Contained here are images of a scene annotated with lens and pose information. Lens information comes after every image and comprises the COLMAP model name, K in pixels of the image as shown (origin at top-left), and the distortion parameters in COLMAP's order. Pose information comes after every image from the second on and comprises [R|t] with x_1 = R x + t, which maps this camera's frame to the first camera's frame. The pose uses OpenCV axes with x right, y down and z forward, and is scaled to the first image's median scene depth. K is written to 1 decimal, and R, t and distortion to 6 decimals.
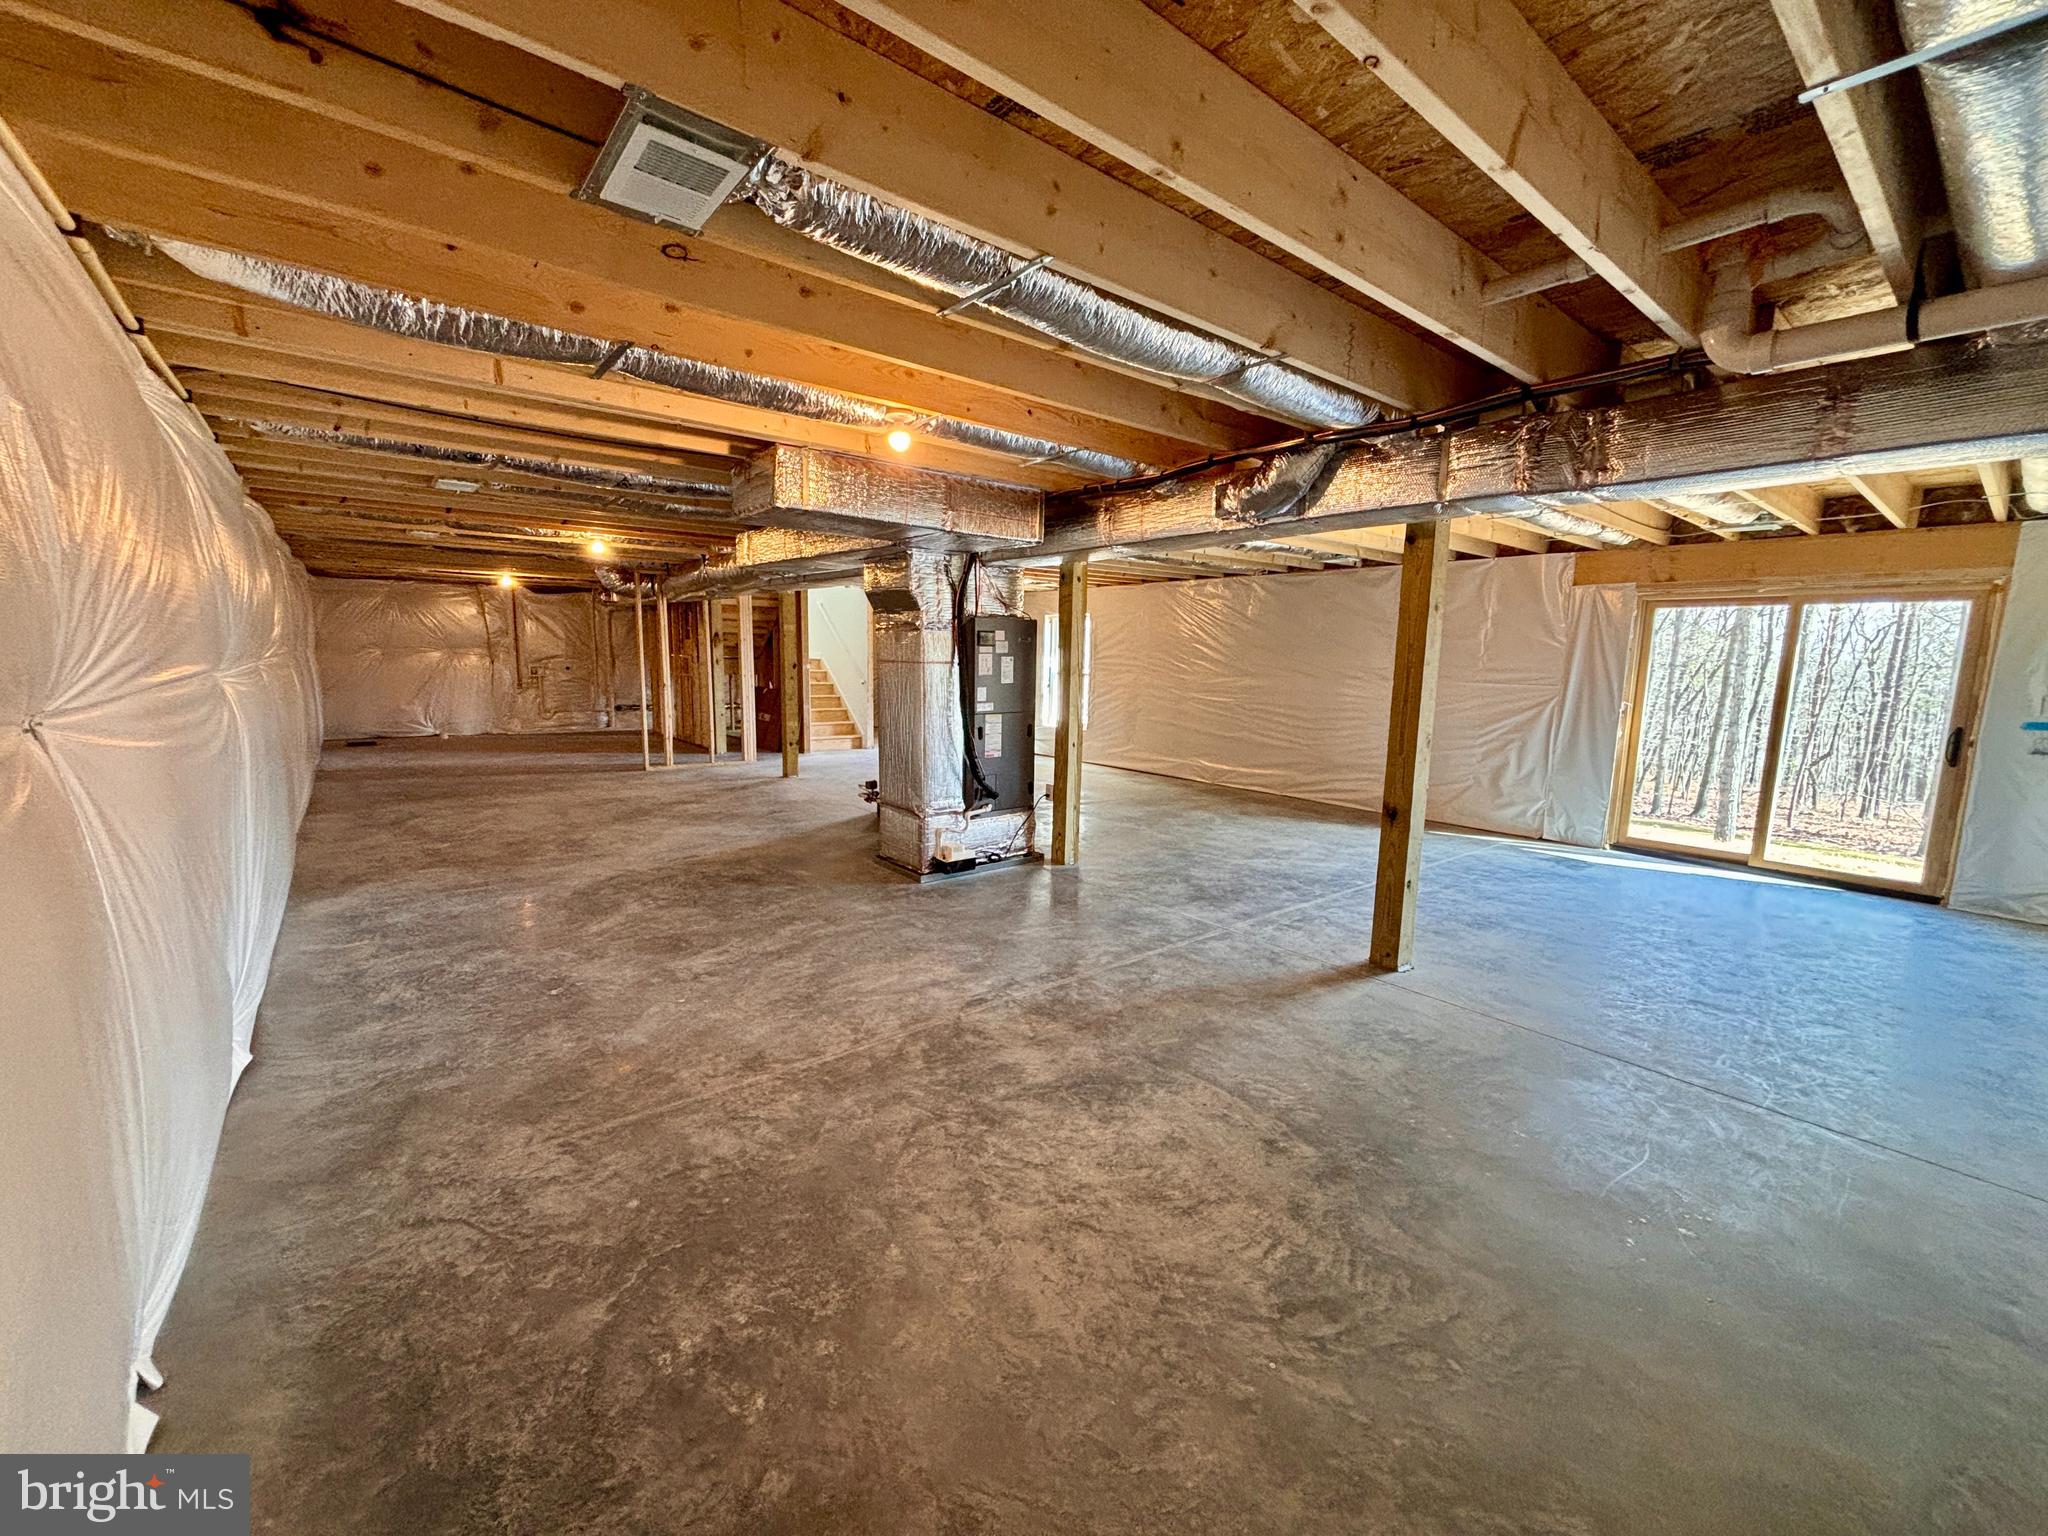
lens RADIAL K [[828.7, 0, 1012.5], [0, 828.7, 773.3], [0, 0, 1]] dist [-0.002975, 0.000281]
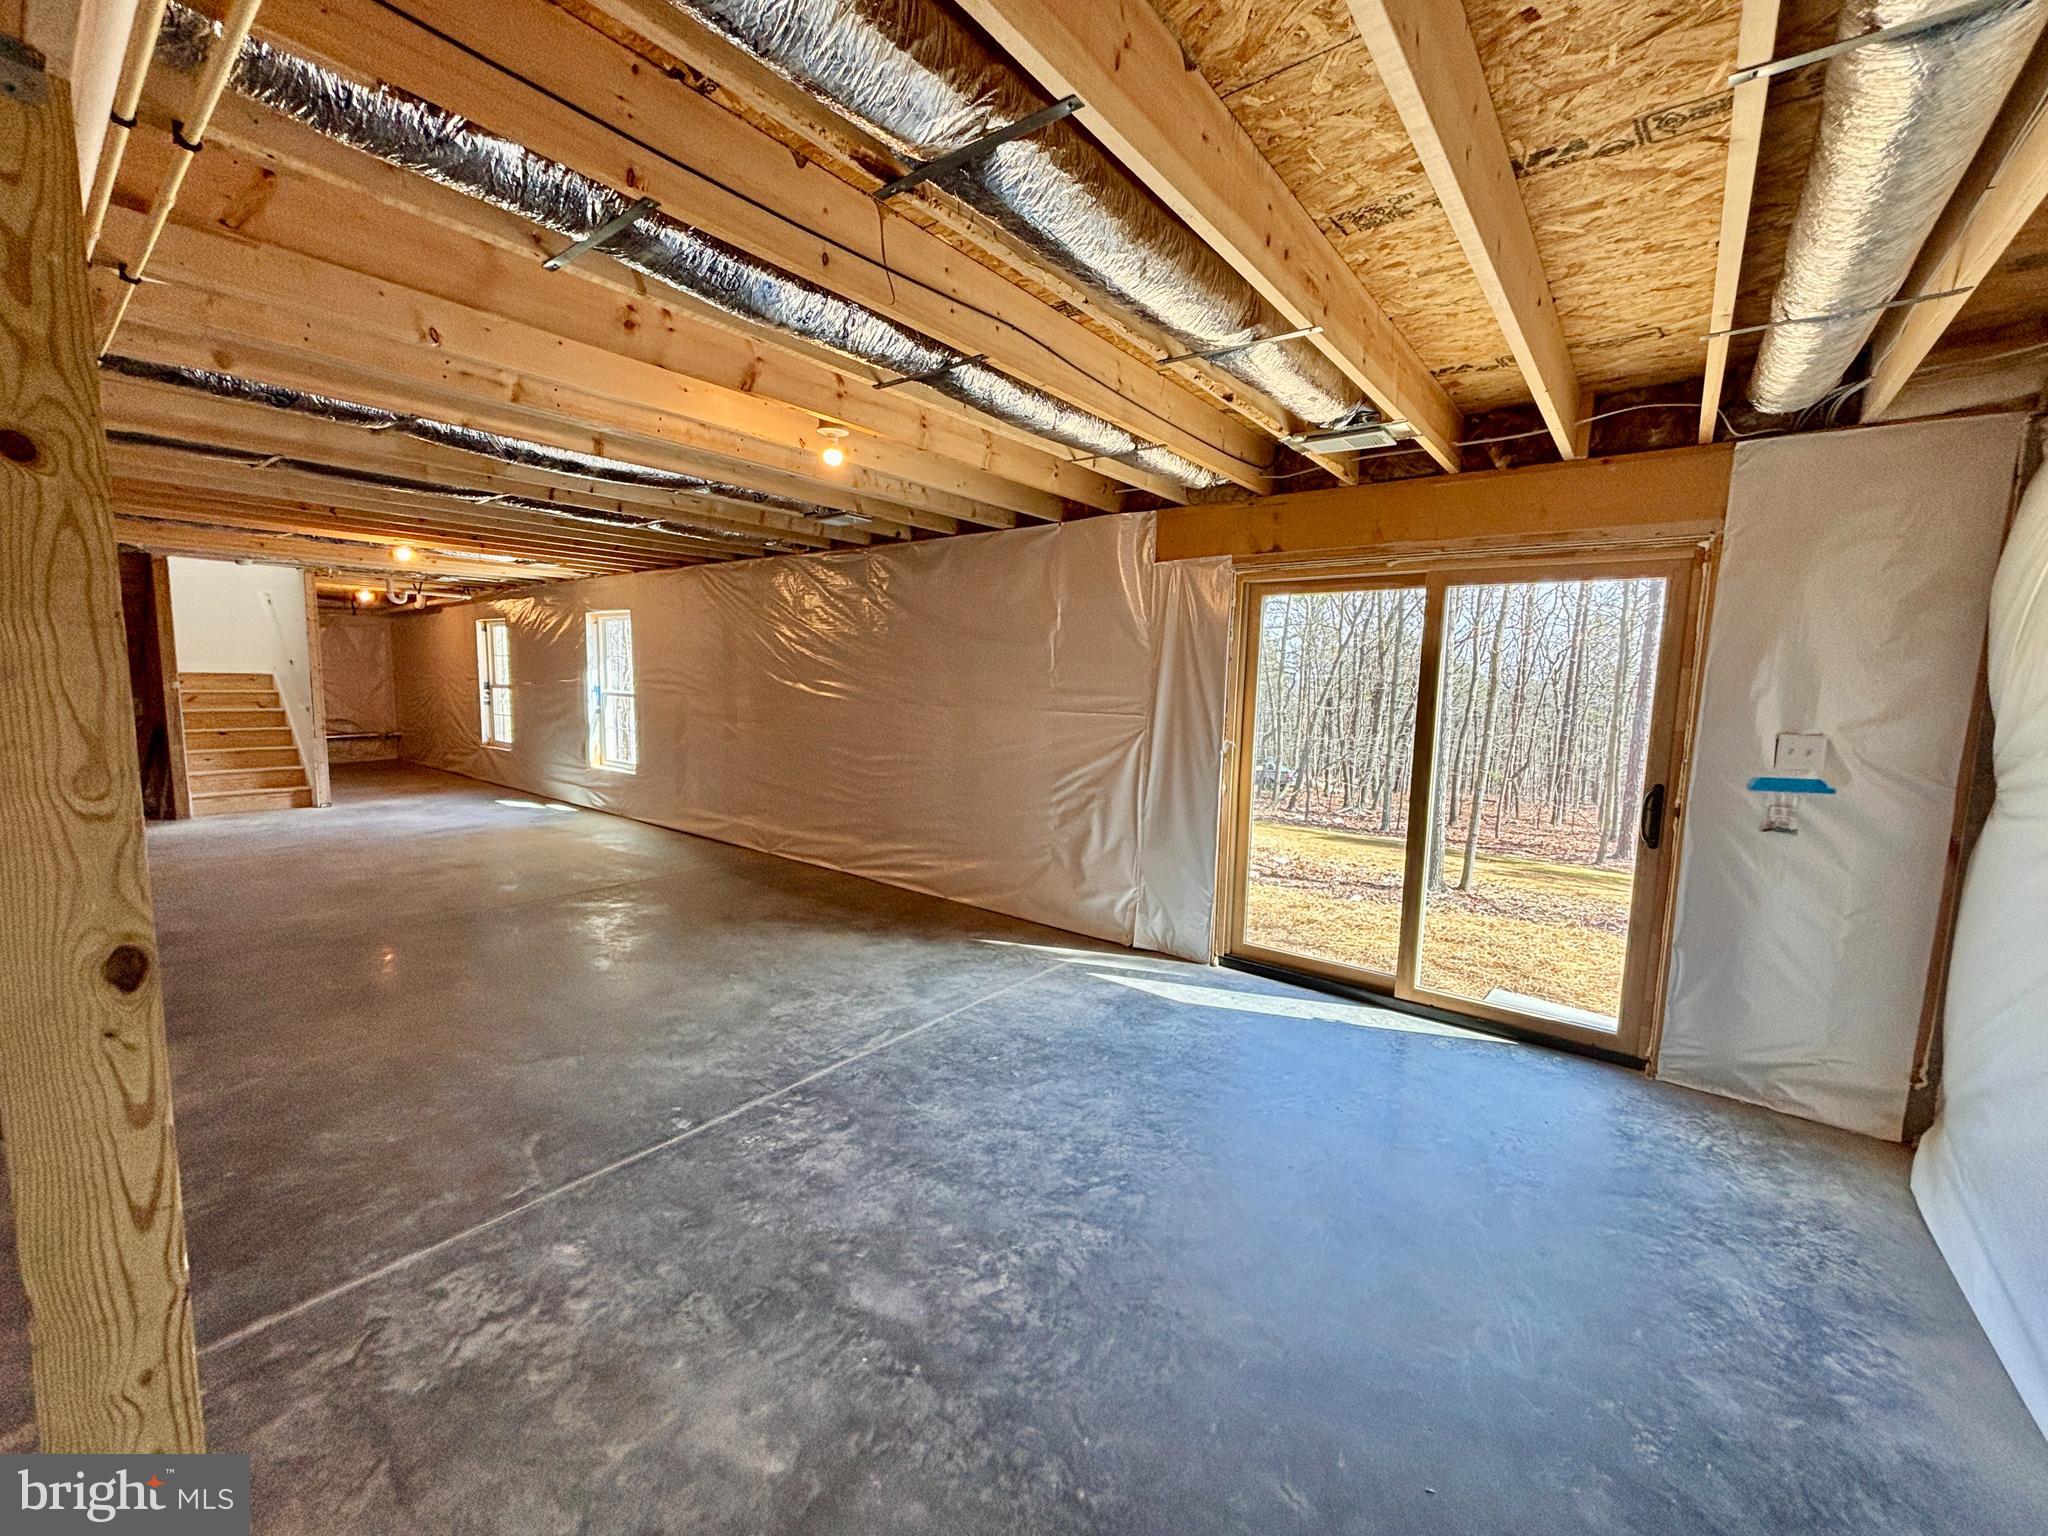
lens RADIAL K [[828.7, 0, 1022.8], [0, 828.7, 773.2], [0, 0, 1]] dist [-0.002975, 0.000281]
pose [[0.973561, -0.023062, 0.227258, 0.411002], [0.028258, 0.999408, -0.019638, -0.048602], [-0.226671, 0.025541, 0.973637, 0.382180]]
